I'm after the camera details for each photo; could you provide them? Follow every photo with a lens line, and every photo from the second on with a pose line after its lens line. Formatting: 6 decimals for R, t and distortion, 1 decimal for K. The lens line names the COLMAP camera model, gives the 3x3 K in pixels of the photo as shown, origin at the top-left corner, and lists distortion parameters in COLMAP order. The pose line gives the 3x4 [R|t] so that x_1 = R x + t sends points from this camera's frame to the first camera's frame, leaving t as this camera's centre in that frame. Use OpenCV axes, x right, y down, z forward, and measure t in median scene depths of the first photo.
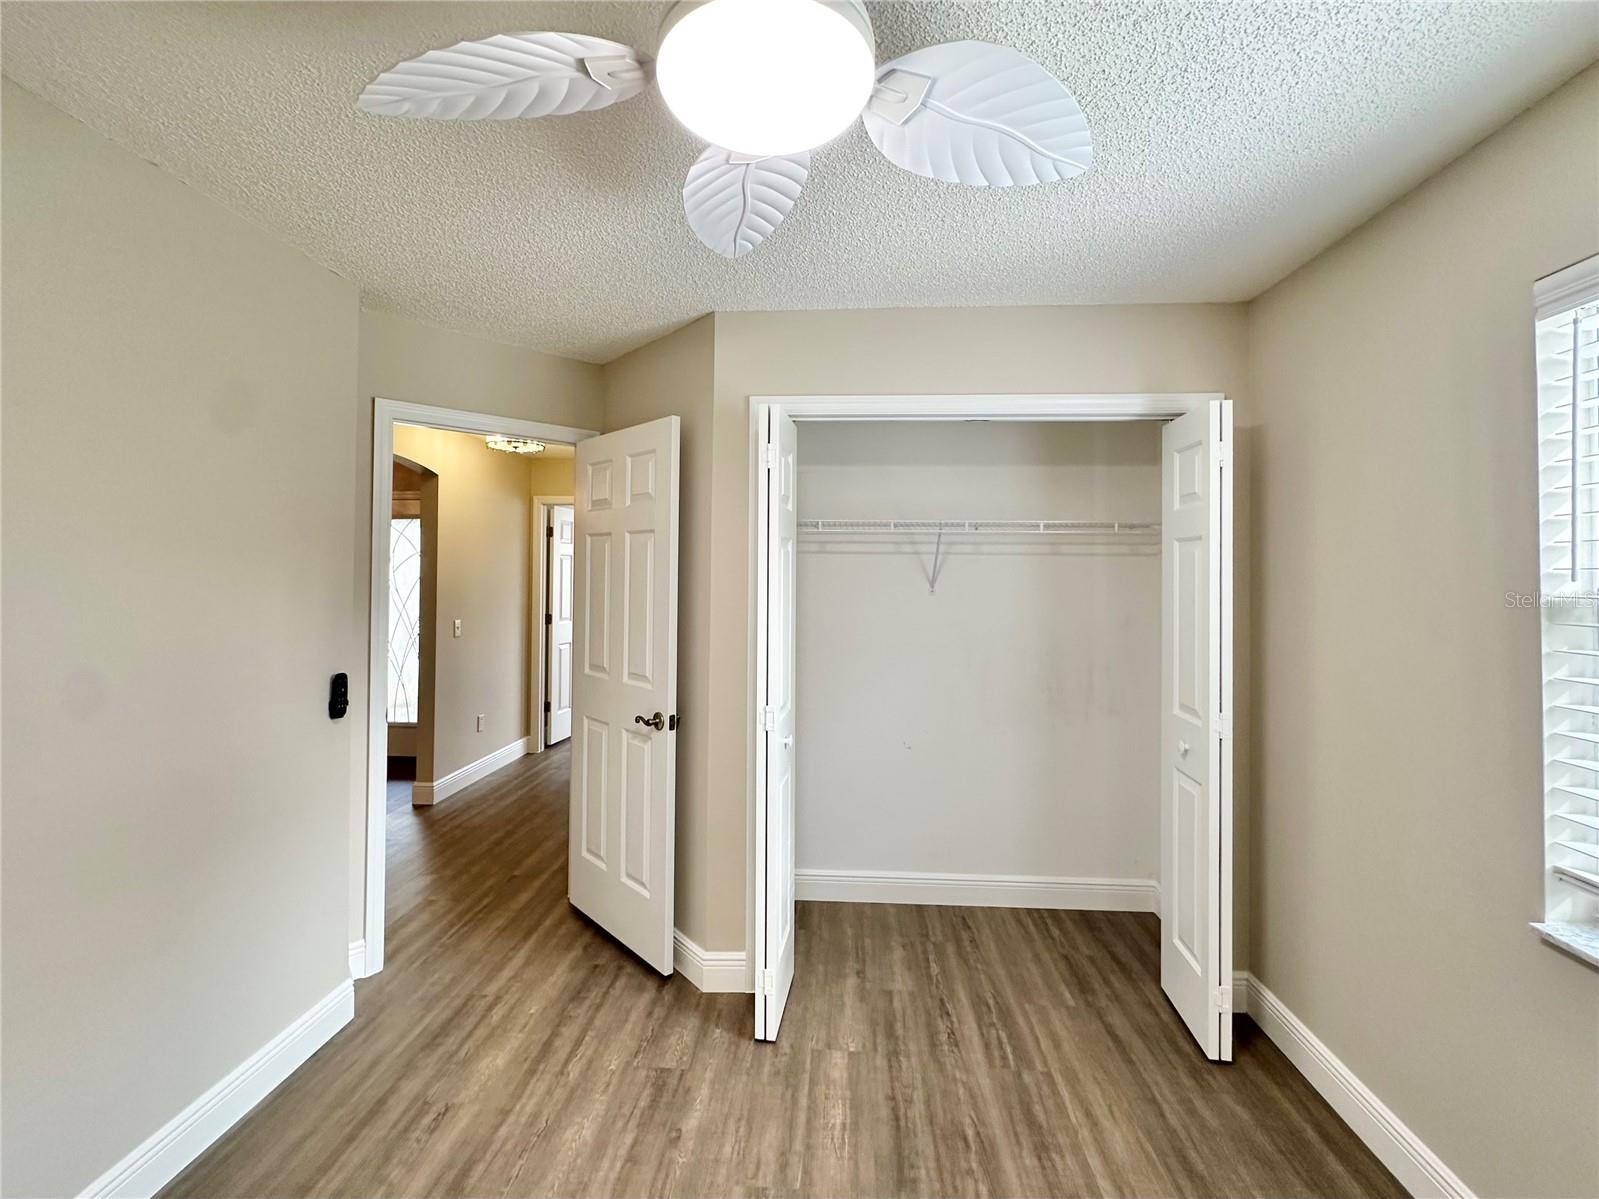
lens RADIAL K [[693.9, 0, 798.5], [0, 693.9, 562.7], [0, 0, 1]] dist [-0.001521, 0.000827]
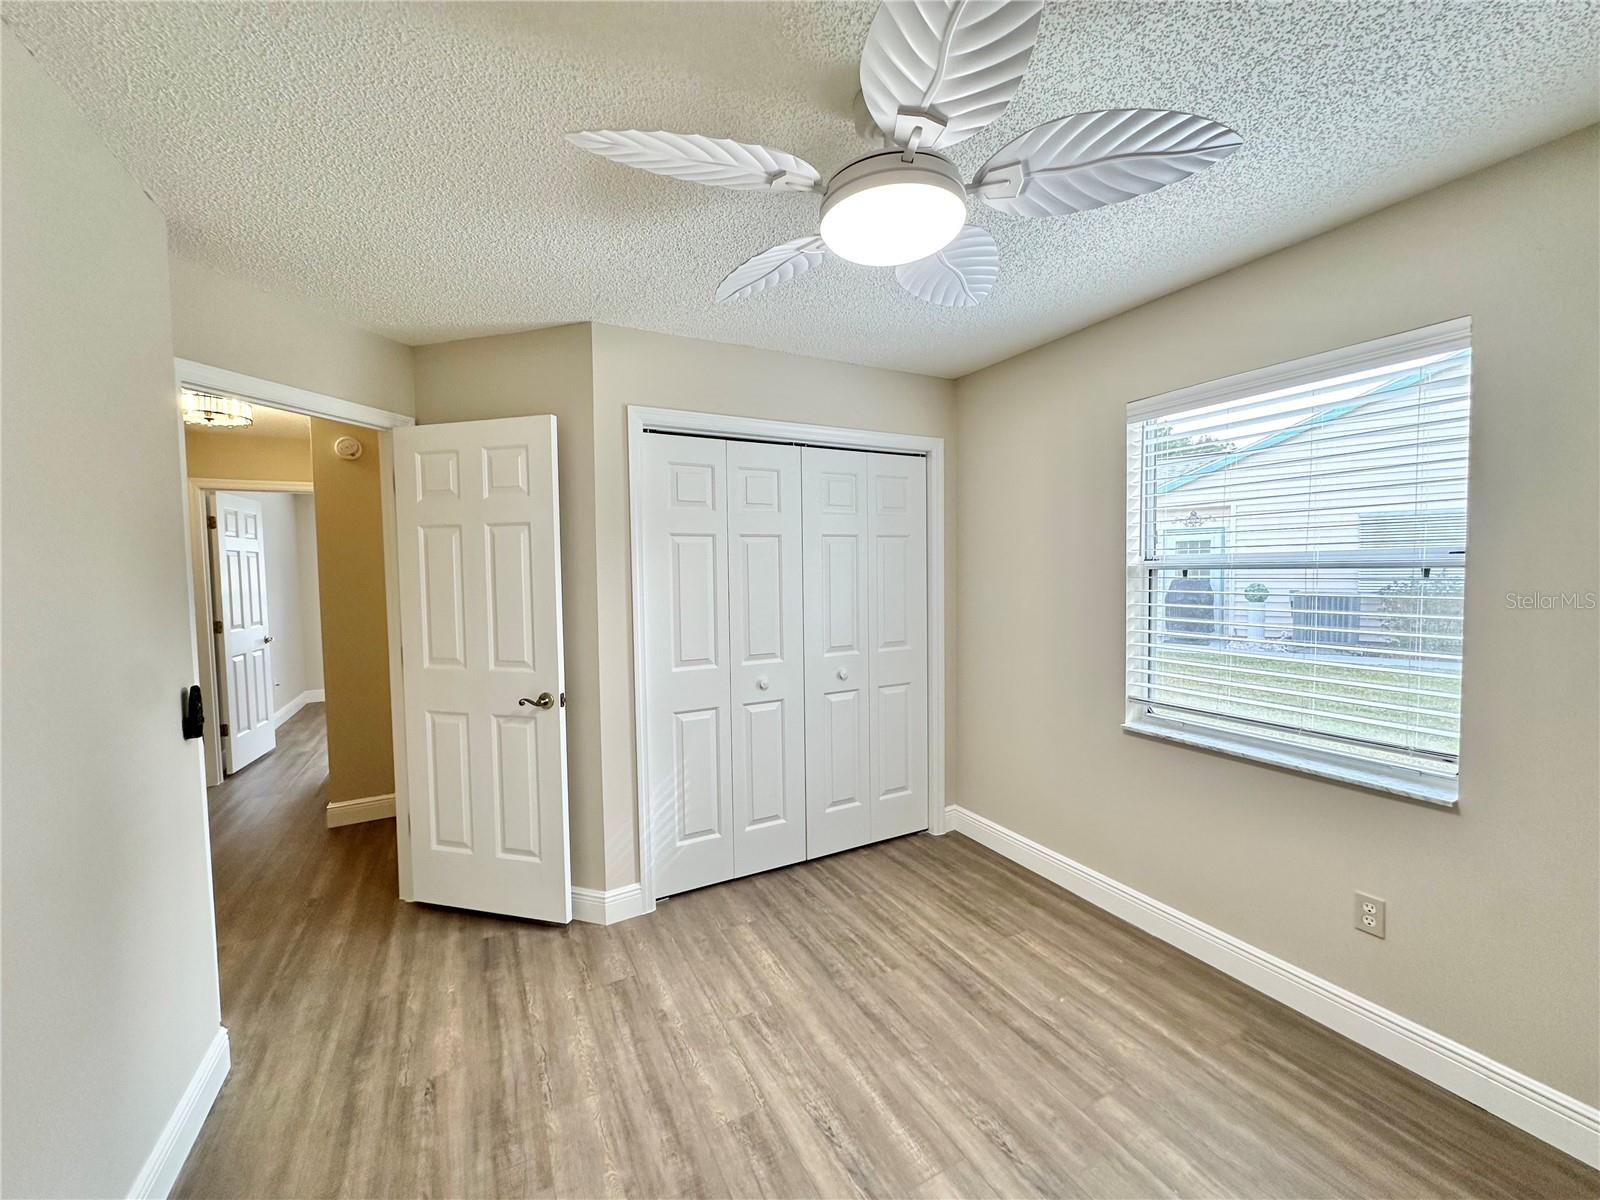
lens RADIAL K [[637.3, 0, 800.0], [0, 637.3, 600.0], [0, 0, 1]] dist [-0.001728, 0.000410]
pose [[0.851631, -0.046217, 0.522101, -0.475792], [0.011477, 0.997510, 0.069580, 0.009705], [-0.524017, -0.053264, 0.850041, -0.053024]]
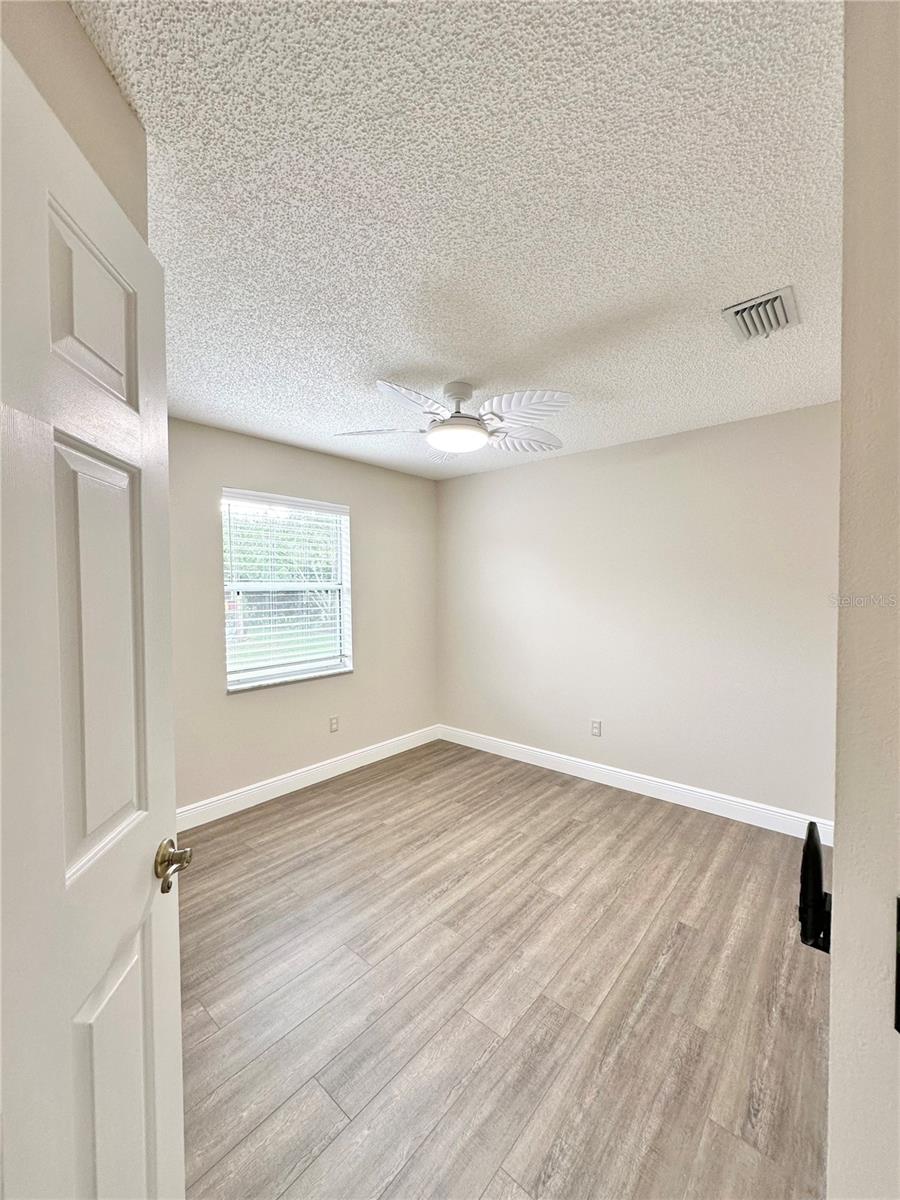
lens RADIAL K [[478.0, 0, 450.0], [0, 478.0, 600.0], [0, 0, 1]] dist [-0.001728, 0.000410]
pose [[-0.799518, -0.018804, 0.600347, -0.726465], [-0.010251, 0.999791, 0.017664, 0.039393], [-0.600554, 0.007968, -0.799544, 1.456919]]
